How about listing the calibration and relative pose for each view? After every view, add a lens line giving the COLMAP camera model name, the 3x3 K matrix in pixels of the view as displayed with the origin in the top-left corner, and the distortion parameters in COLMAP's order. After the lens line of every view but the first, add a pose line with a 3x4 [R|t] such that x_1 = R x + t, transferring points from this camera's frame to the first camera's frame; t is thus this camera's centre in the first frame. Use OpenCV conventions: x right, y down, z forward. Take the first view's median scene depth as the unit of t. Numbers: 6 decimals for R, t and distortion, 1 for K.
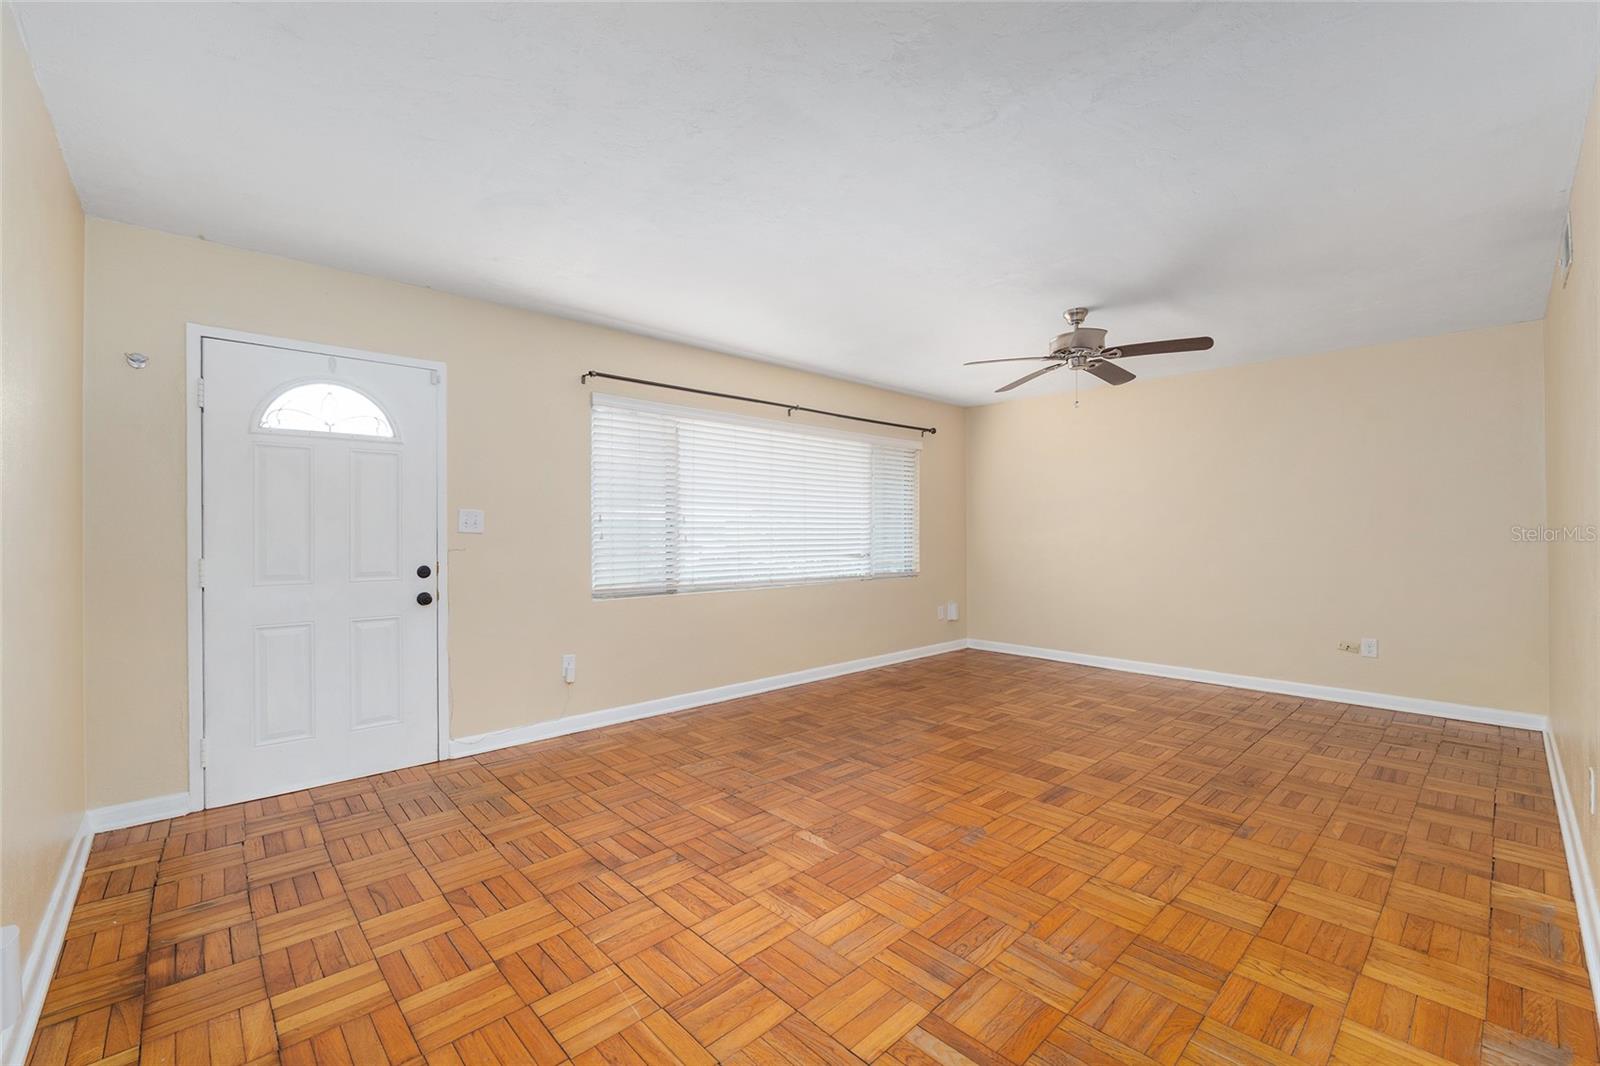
lens RADIAL K [[654.9, 0, 794.2], [0, 654.9, 533.5], [0, 0, 1]] dist [-0.010544, 0.000095]
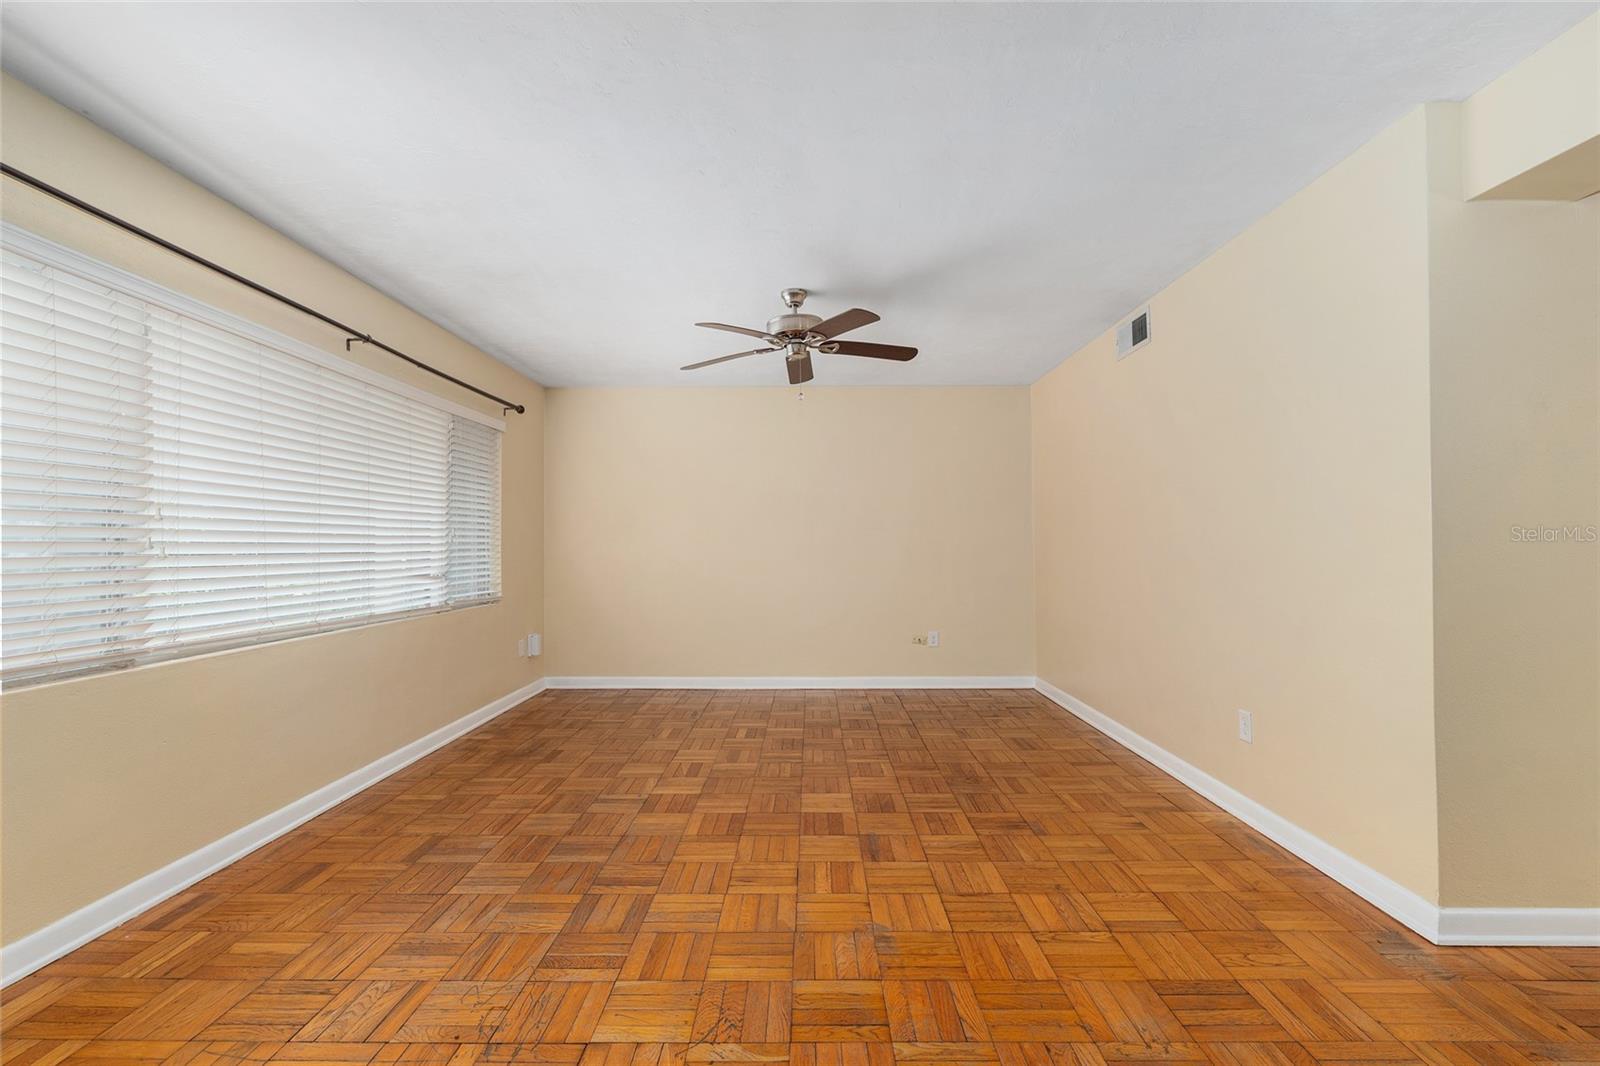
lens RADIAL K [[706.0, 0, 794.5], [0, 706.0, 532.7], [0, 0, 1]] dist [-0.002444, -0.000293]
pose [[0.690887, 0.010504, 0.722887, -0.286655], [0.005126, 0.999798, -0.019427, 0.007399], [-0.722945, 0.017128, 0.690693, 0.369652]]
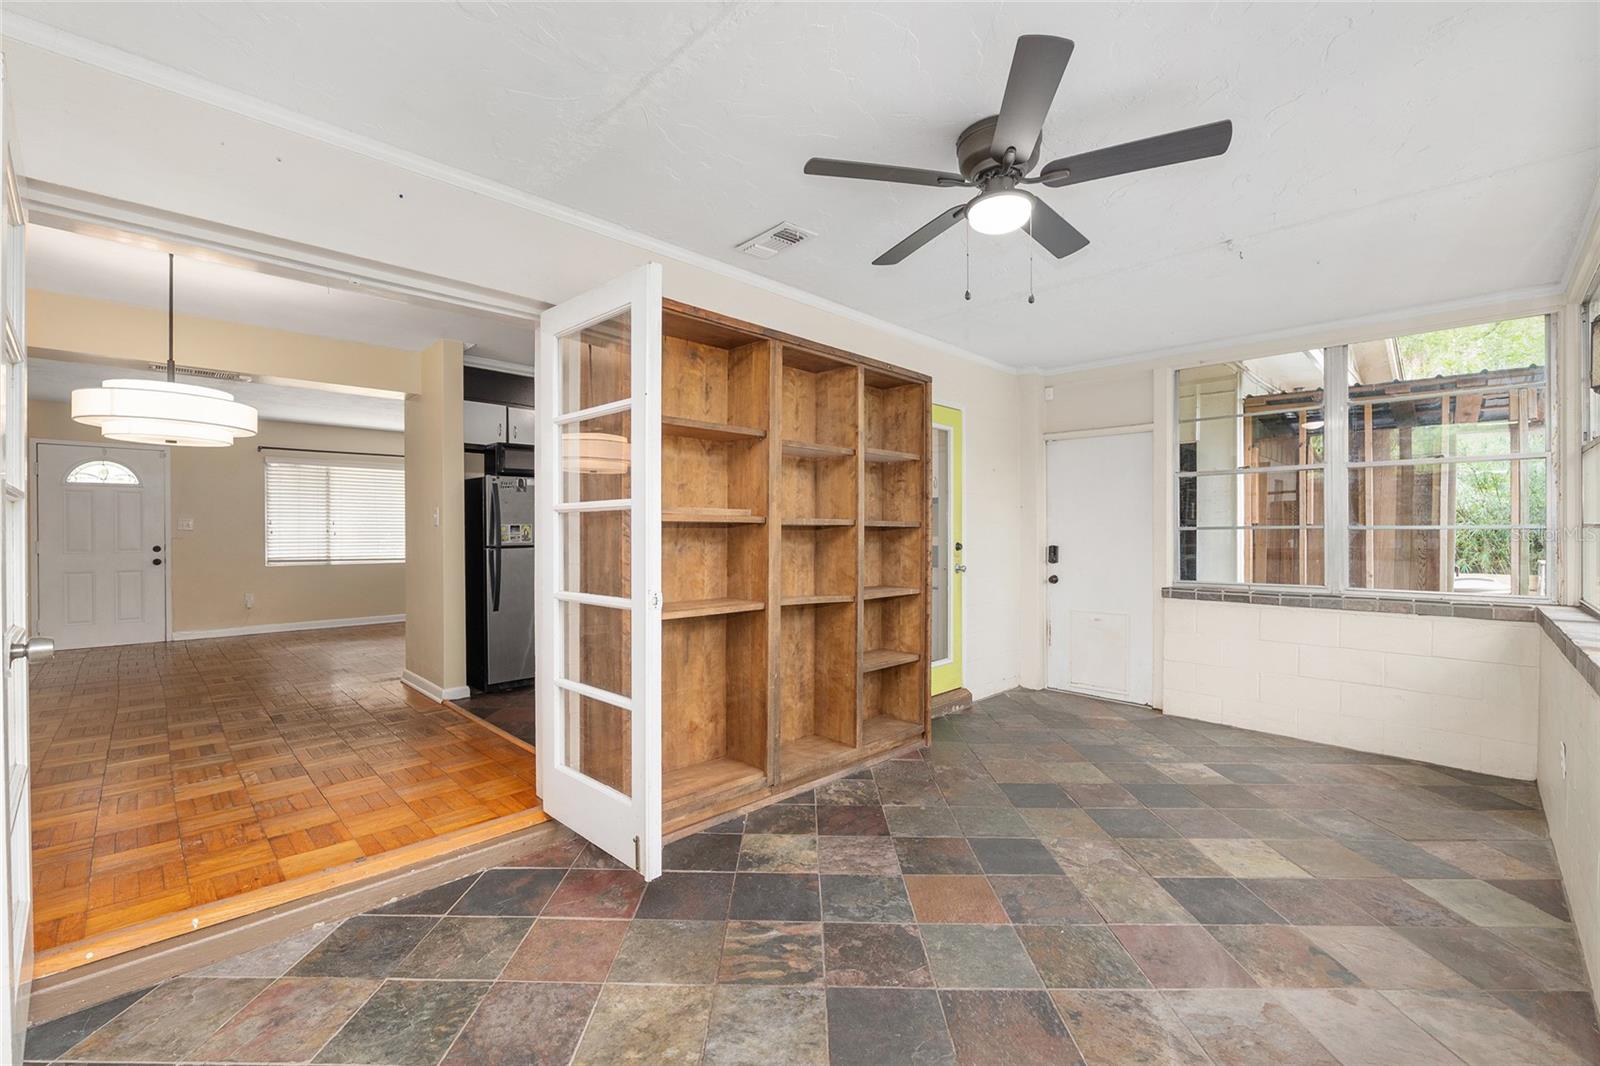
lens RADIAL K [[654.9, 0, 794.2], [0, 654.9, 533.5], [0, 0, 1]] dist [-0.010544, 0.000095]
pose [[0.999093, 0.000075, 0.042582, 1.318766], [-0.000088, 1.000000, 0.000320, 0.009243], [-0.042582, -0.000323, 0.999093, -1.100334]]
